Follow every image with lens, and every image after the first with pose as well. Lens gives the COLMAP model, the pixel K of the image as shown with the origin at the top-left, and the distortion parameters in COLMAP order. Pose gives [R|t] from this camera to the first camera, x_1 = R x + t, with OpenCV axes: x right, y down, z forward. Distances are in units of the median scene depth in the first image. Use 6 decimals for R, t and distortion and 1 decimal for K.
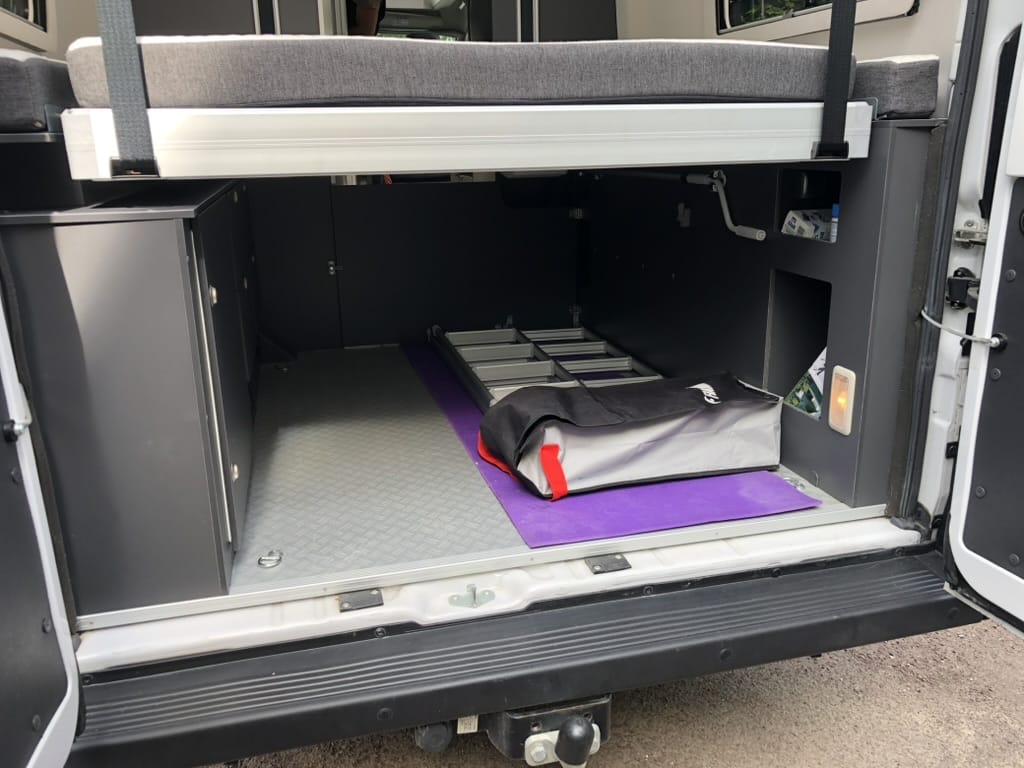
lens RADIAL K [[841.5, 0, 508.8], [0, 841.5, 387.9], [0, 0, 1]] dist [0.020008, -0.003836]
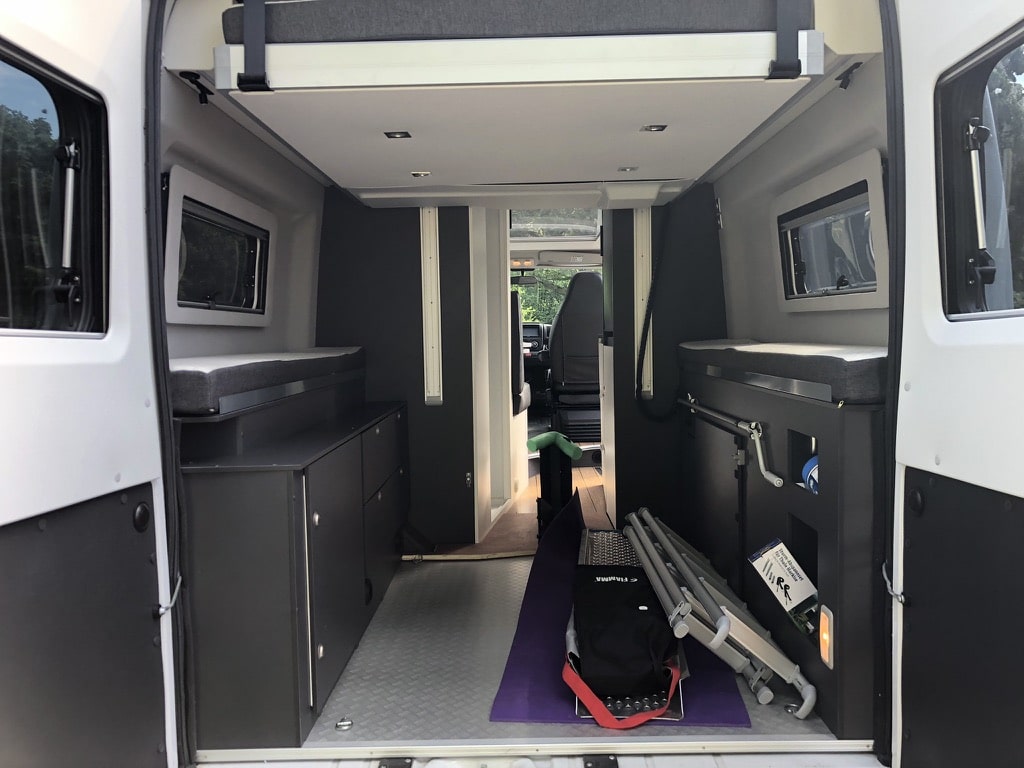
lens RADIAL K [[841.5, 0, 517.1], [0, 841.5, 386.2], [0, 0, 1]] dist [0.020008, -0.003836]
pose [[0.967872, 0.021084, -0.250556, 0.295189], [-0.073684, 0.976514, -0.202461, -0.060710], [0.240403, 0.214418, 0.946695, -0.273711]]
